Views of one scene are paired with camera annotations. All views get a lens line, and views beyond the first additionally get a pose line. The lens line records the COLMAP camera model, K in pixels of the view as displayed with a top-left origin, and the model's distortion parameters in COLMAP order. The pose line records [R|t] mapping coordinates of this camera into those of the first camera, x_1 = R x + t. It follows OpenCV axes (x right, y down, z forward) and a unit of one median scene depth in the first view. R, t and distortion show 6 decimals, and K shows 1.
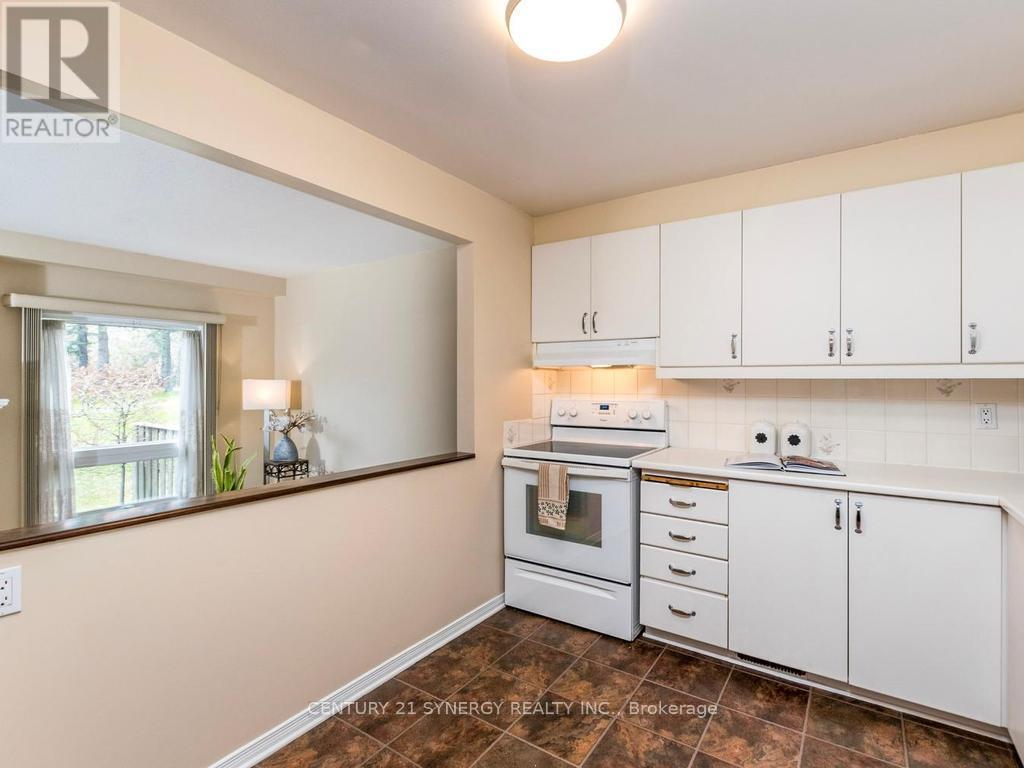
lens RADIAL K [[513.8, 0, 507.9], [0, 513.8, 379.5], [0, 0, 1]] dist [0.001632, -0.000297]
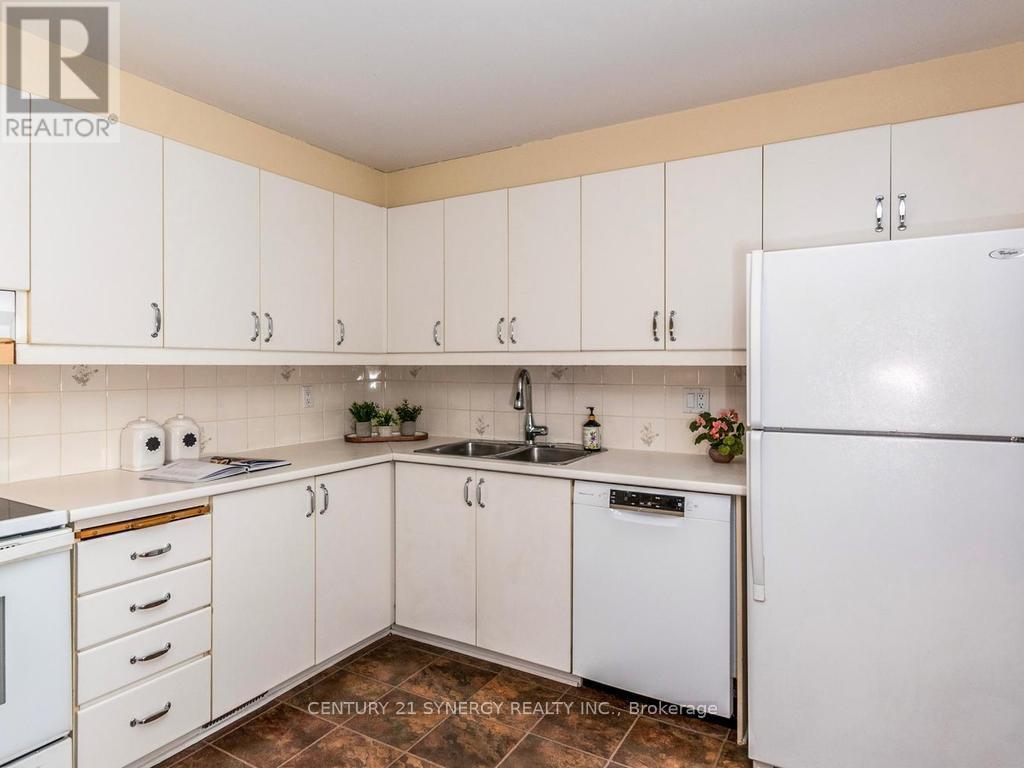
lens RADIAL K [[618.7, 0, 504.3], [0, 618.7, 371.2], [0, 0, 1]] dist [0.000510, 0.001493]
pose [[-0.073878, -0.009959, 0.997218, -0.472258], [-0.001633, 0.999950, 0.009865, -0.002347], [-0.997266, -0.000900, -0.073891, 0.583930]]
